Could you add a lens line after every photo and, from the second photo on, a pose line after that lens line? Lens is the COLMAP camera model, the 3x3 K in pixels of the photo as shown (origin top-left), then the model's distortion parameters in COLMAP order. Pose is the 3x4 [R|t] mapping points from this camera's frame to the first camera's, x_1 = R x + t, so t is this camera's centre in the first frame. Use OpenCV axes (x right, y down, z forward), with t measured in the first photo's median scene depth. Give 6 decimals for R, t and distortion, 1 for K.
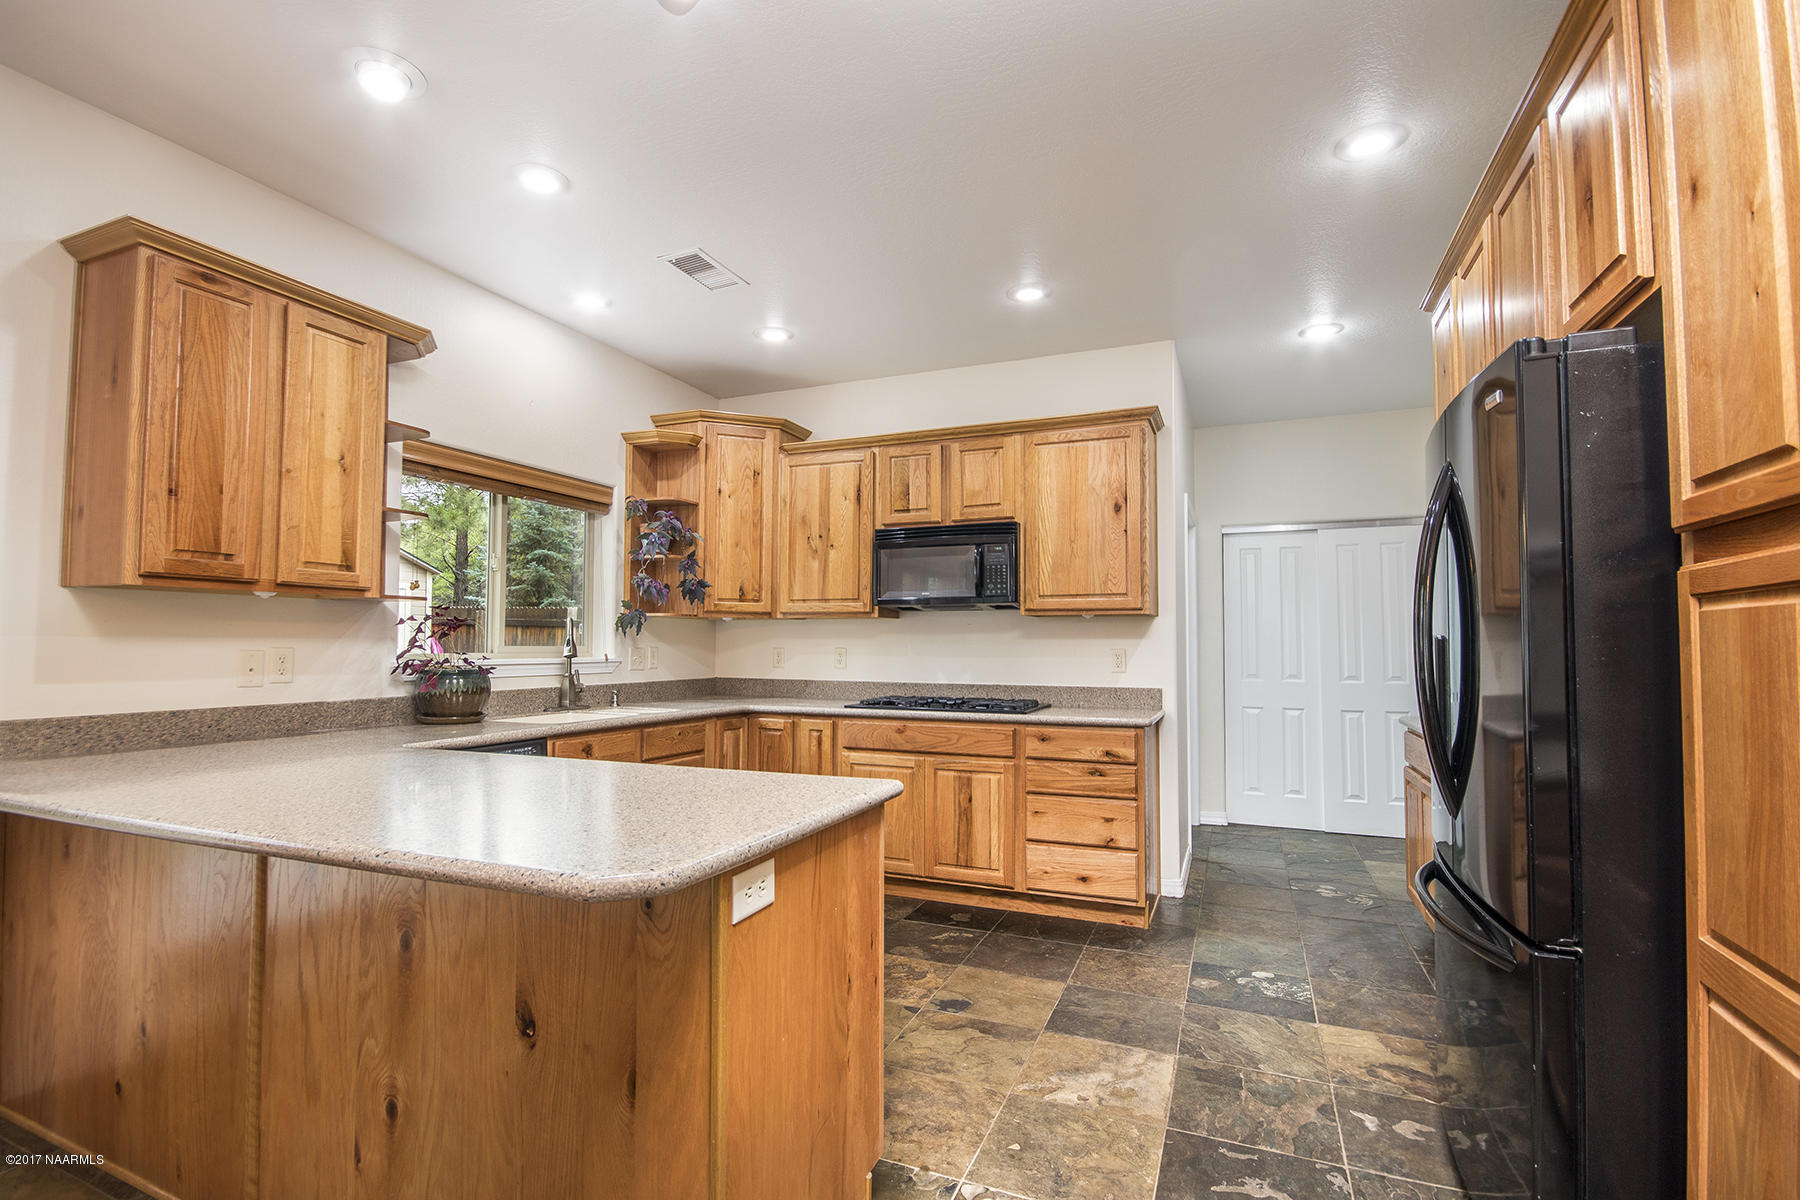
lens RADIAL K [[839.7, 0, 891.9], [0, 839.7, 609.6], [0, 0, 1]] dist [0.002191, -0.006438]
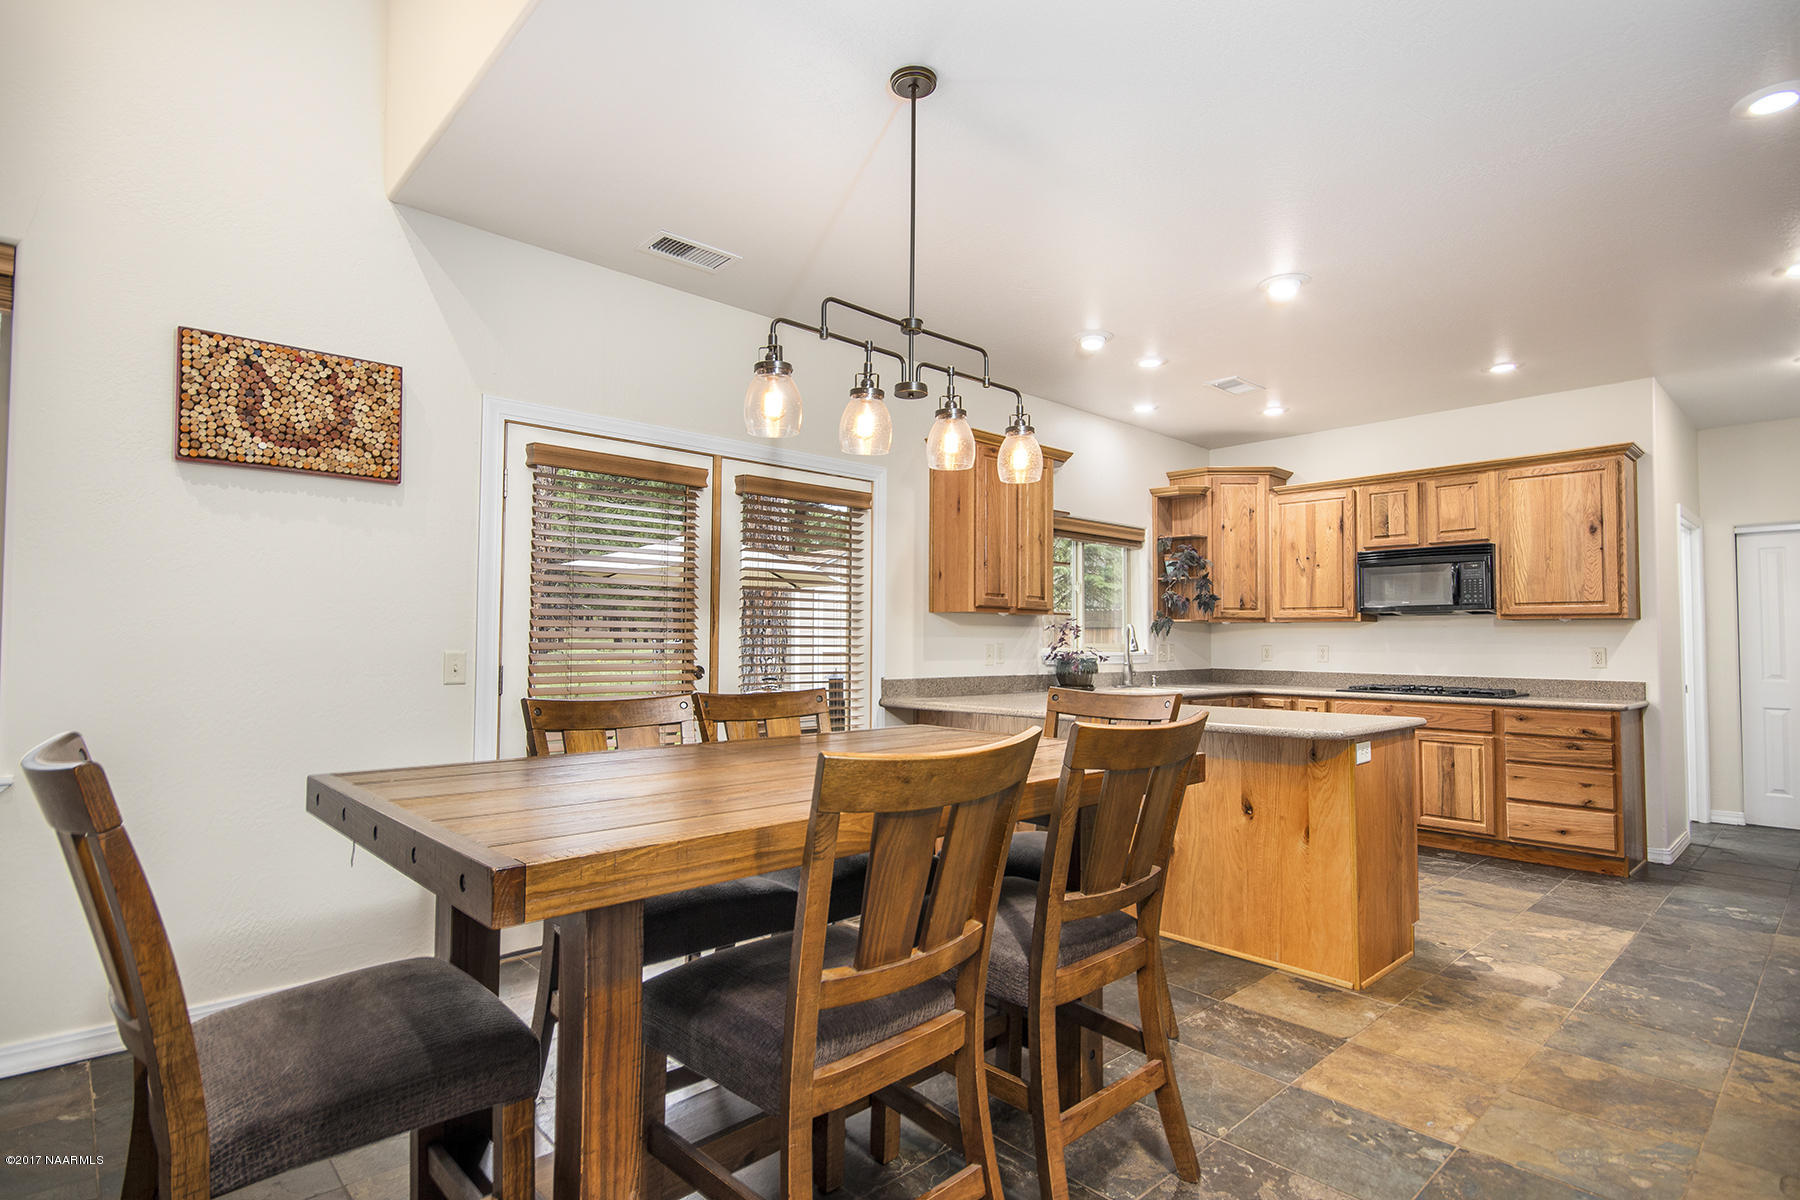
lens RADIAL K [[895.4, 0, 893.3], [0, 895.4, 603.5], [0, 0, 1]] dist [0.016569, -0.008924]
pose [[0.908628, -0.015064, -0.417335, -0.098282], [0.013962, 0.999886, -0.005692, -0.021327], [0.417374, -0.000655, 0.908735, -0.559003]]
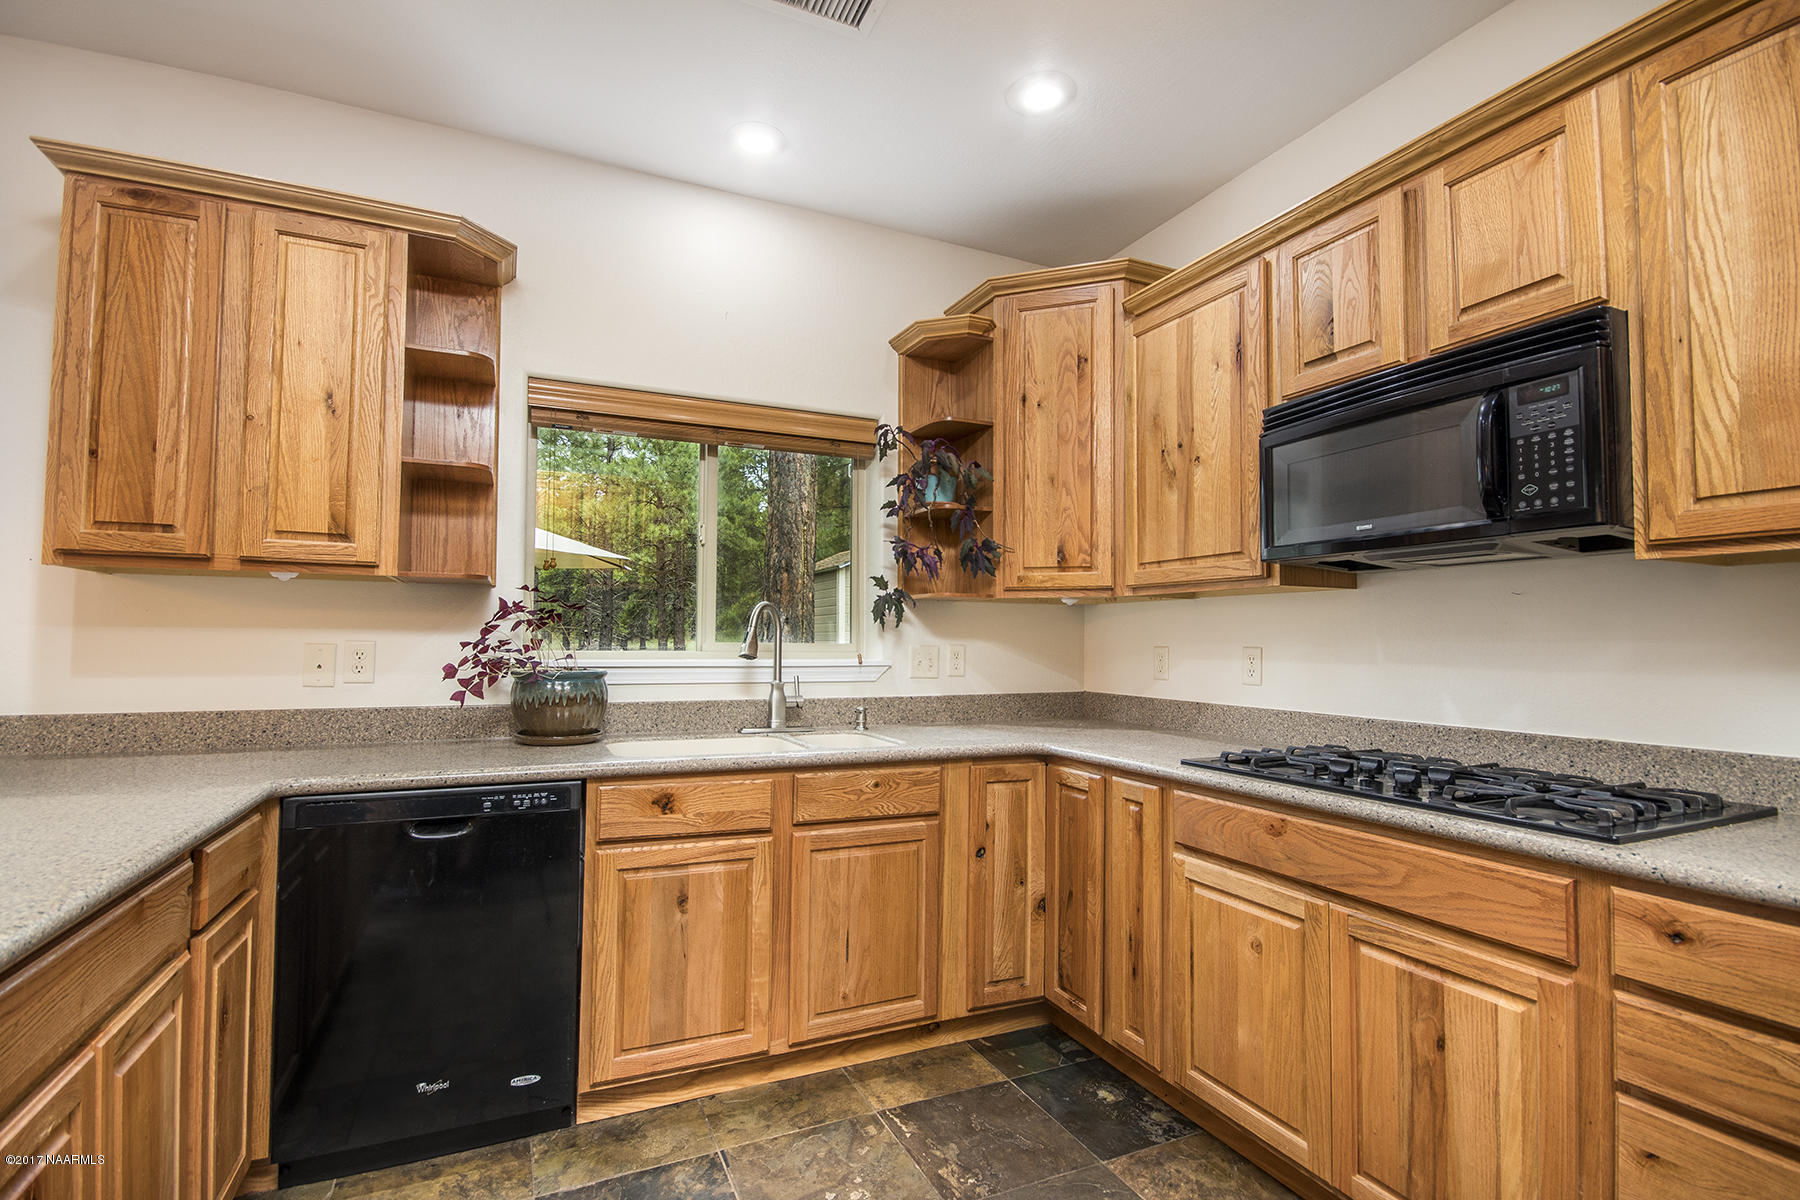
lens RADIAL K [[839.7, 0, 891.2], [0, 839.7, 606.1], [0, 0, 1]] dist [0.002191, -0.006438]
pose [[0.734294, -0.027723, -0.678265, 0.162903], [0.024181, 0.999600, -0.014679, 0.024687], [0.678401, -0.005622, 0.734670, 0.514591]]
